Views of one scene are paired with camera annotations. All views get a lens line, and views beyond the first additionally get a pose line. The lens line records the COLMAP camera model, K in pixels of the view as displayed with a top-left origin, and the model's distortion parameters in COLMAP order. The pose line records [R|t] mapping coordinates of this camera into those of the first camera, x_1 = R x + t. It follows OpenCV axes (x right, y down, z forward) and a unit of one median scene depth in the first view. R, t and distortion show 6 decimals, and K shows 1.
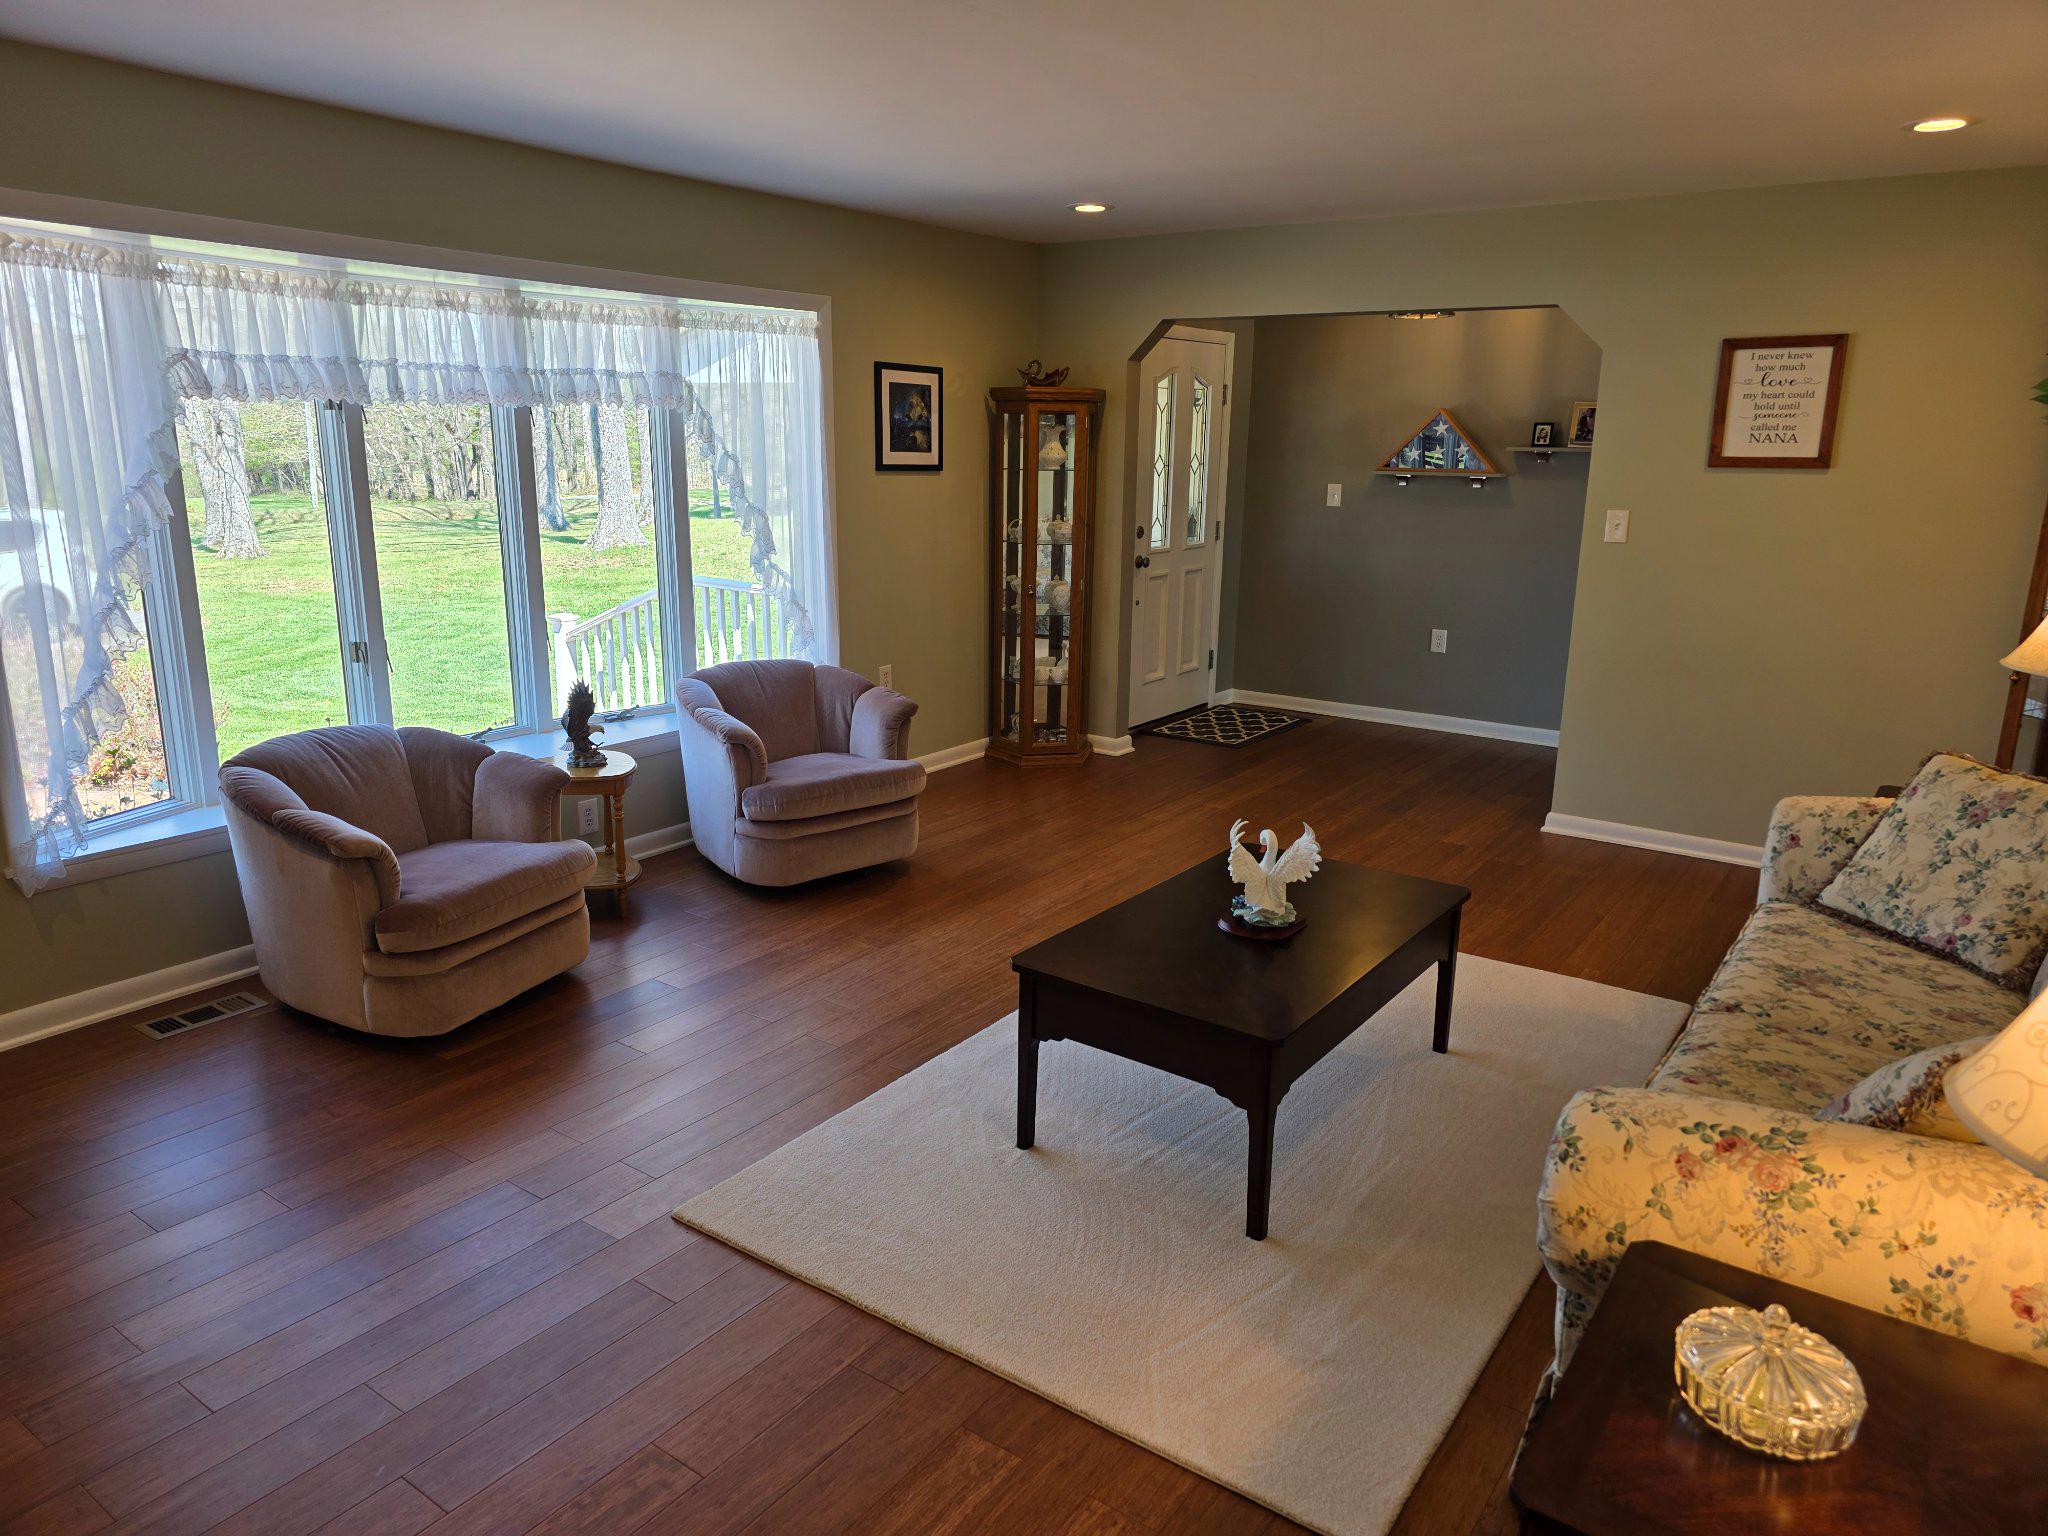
lens RADIAL K [[1375.3, 0, 1024.0], [0, 1375.3, 768.0], [0, 0, 1]] dist [0.085843, -0.079228]
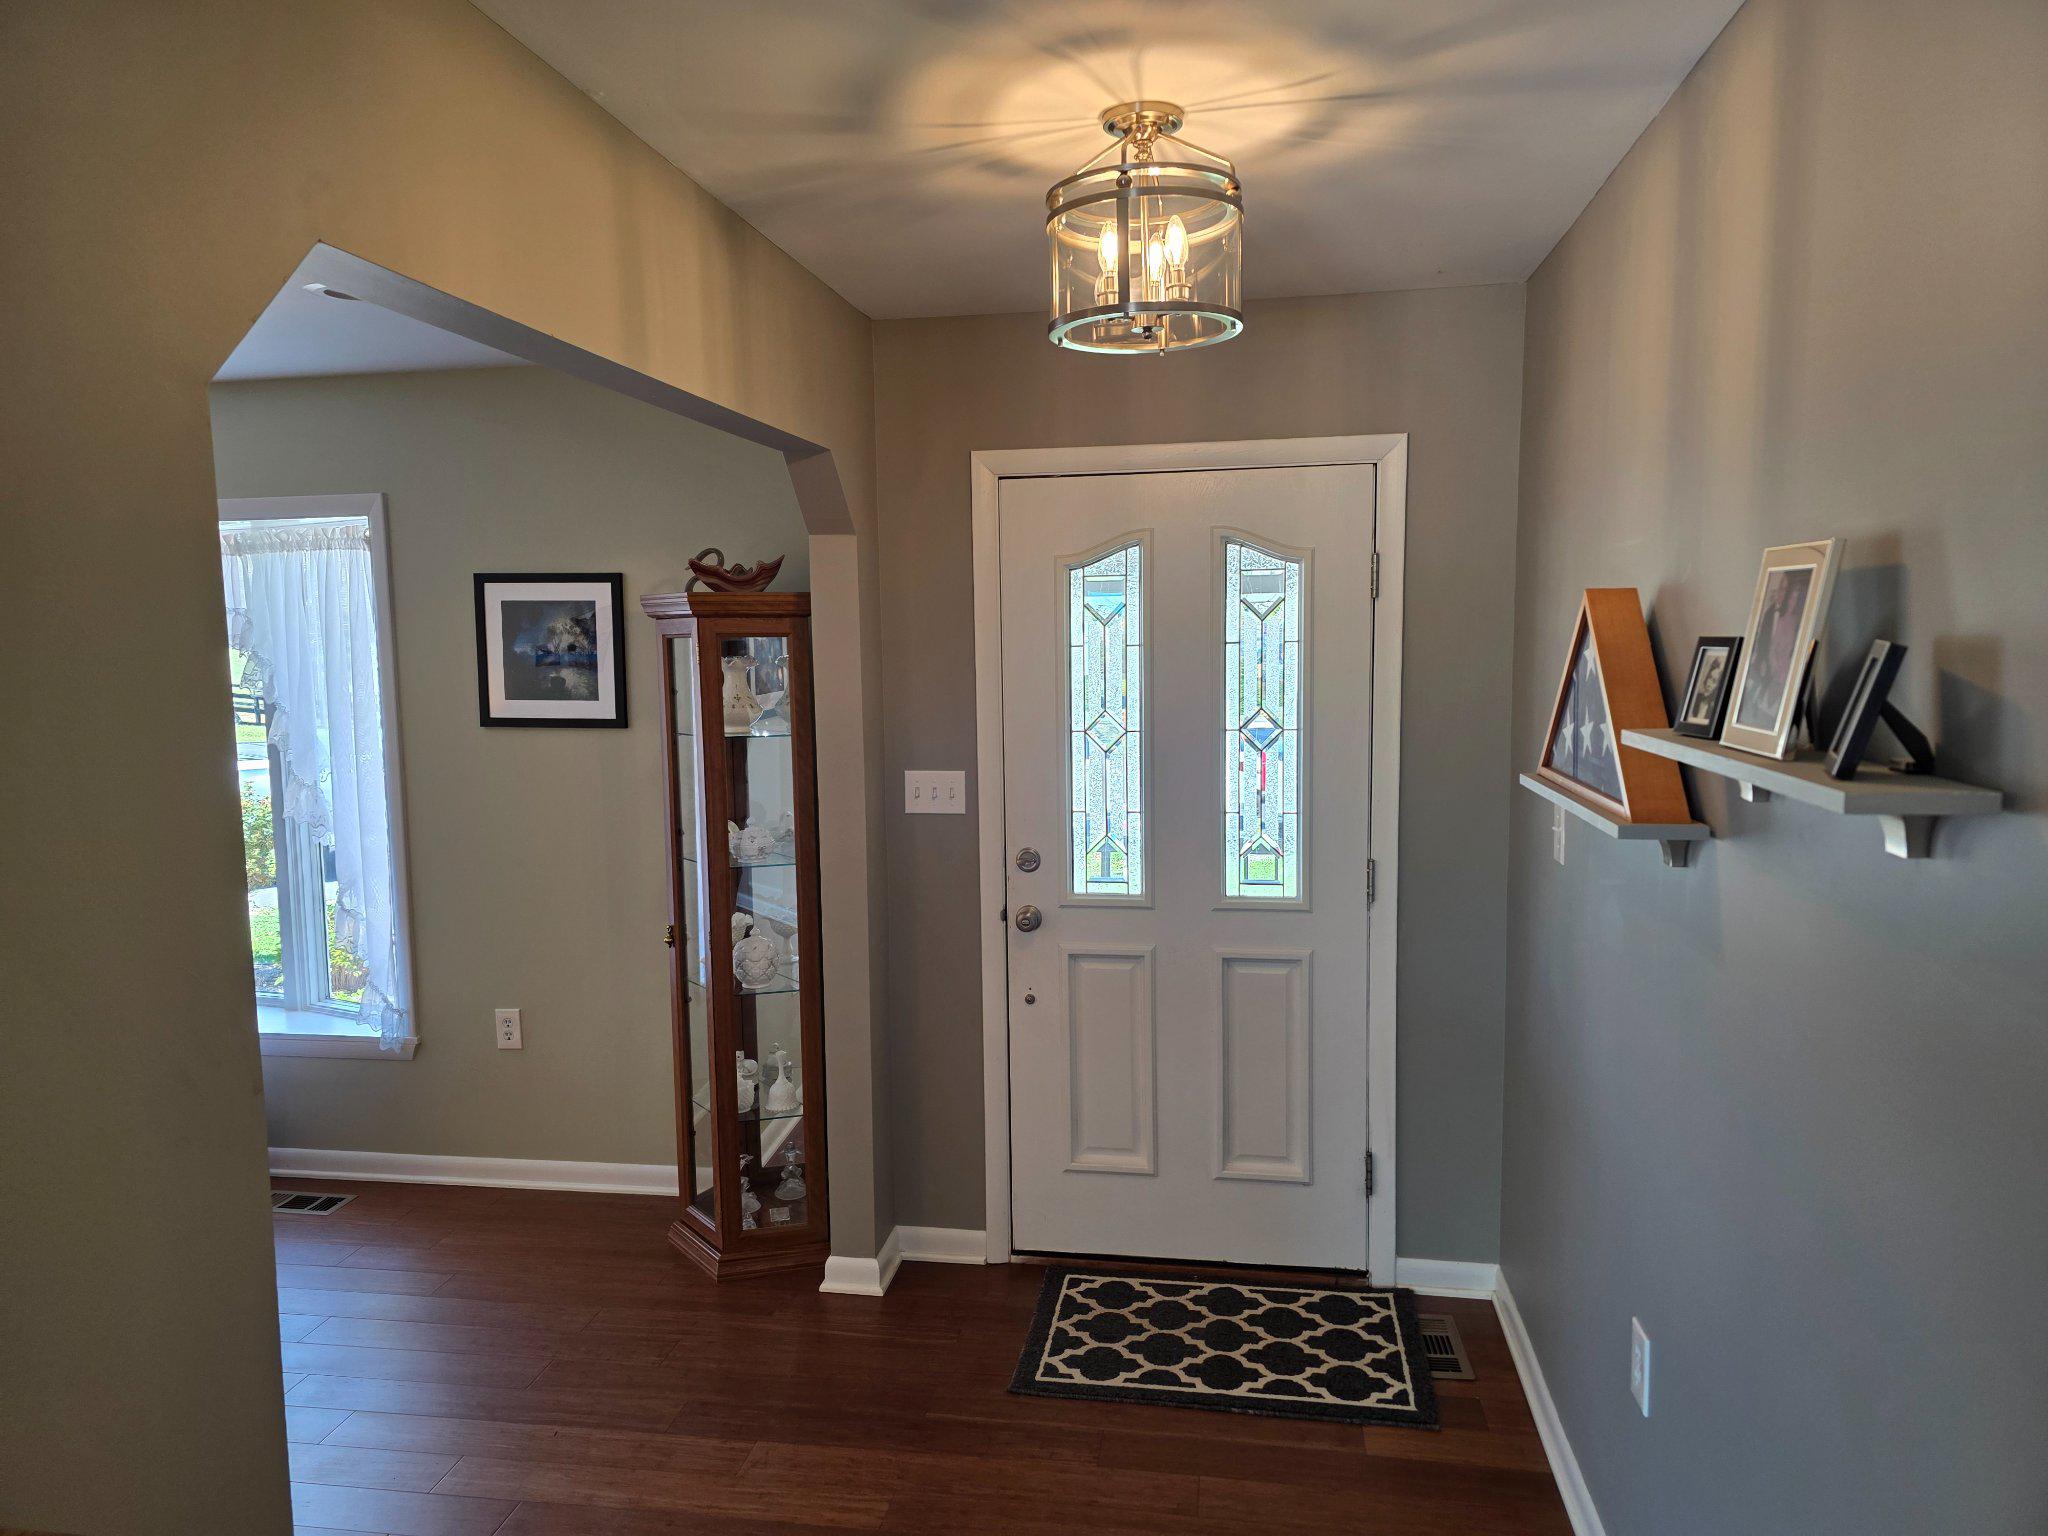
lens RADIAL K [[1375.3, 0, 1024.0], [0, 1375.3, 768.0], [0, 0, 1]] dist [0.085843, -0.079228]
pose [[0.435636, 0.069851, -0.897408, 0.695307], [-0.195017, 0.980628, -0.018340, -0.257533], [0.878743, 0.182999, 0.440819, 1.027506]]
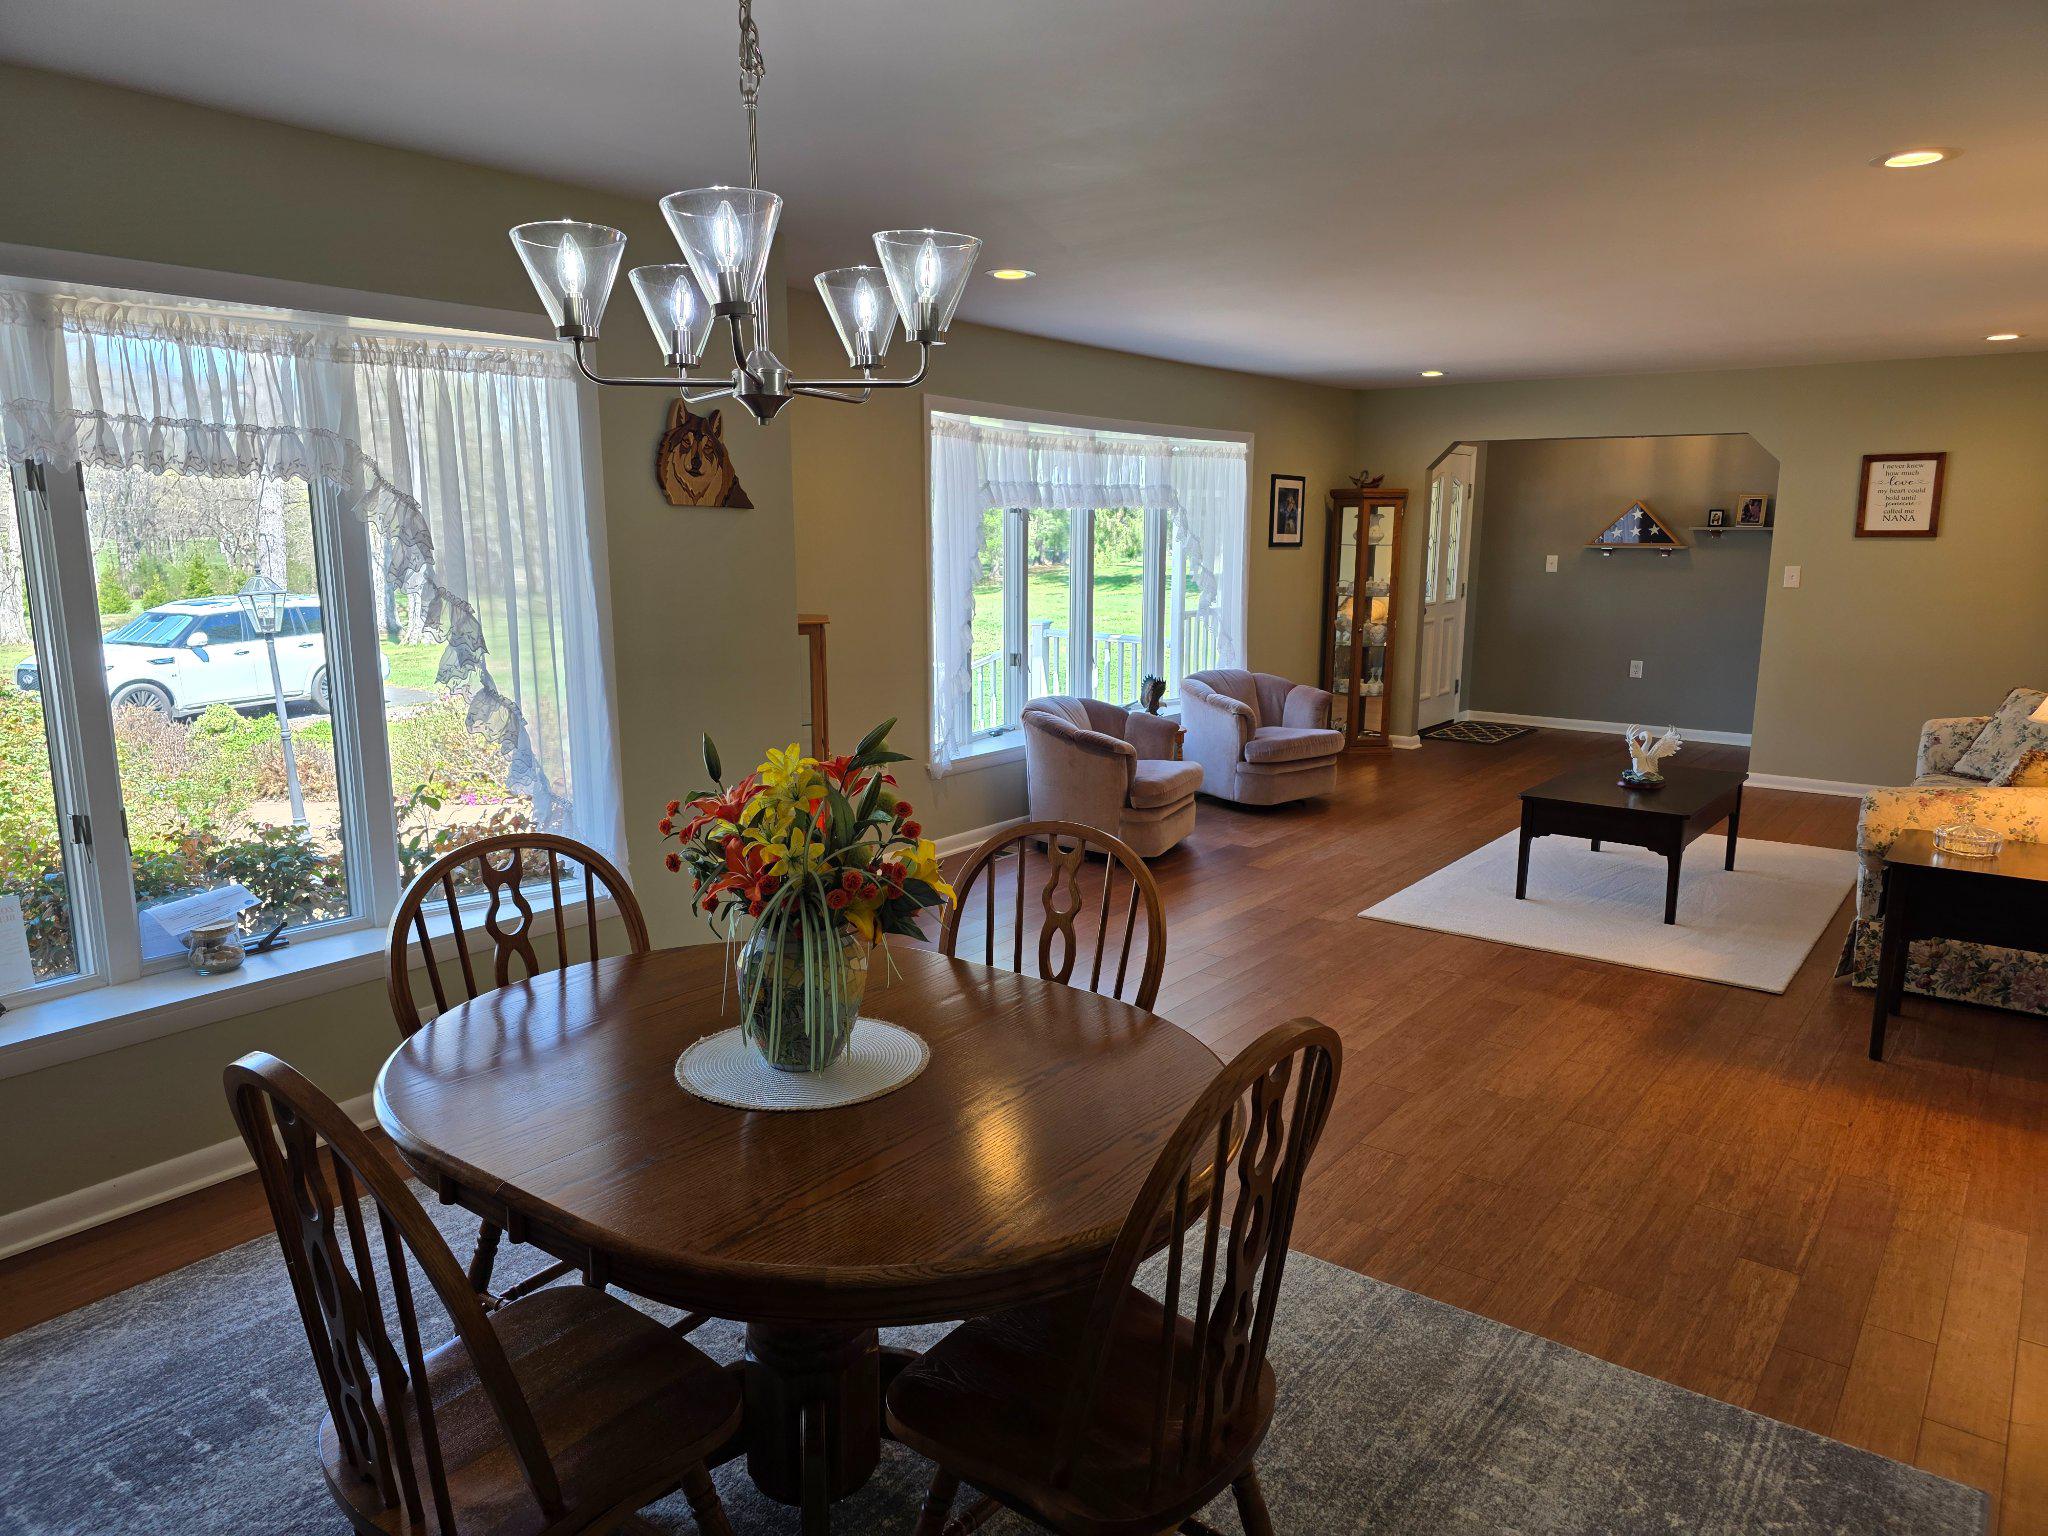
lens RADIAL K [[1374.7, 0, 1046.4], [0, 1374.7, 783.4], [0, 0, 1]] dist [0.083591, -0.080670]
pose [[0.999717, -0.004209, -0.023425, -0.341364], [0.002962, 0.998590, -0.053000, 0.125473], [0.023615, 0.052916, 0.998320, -0.507613]]
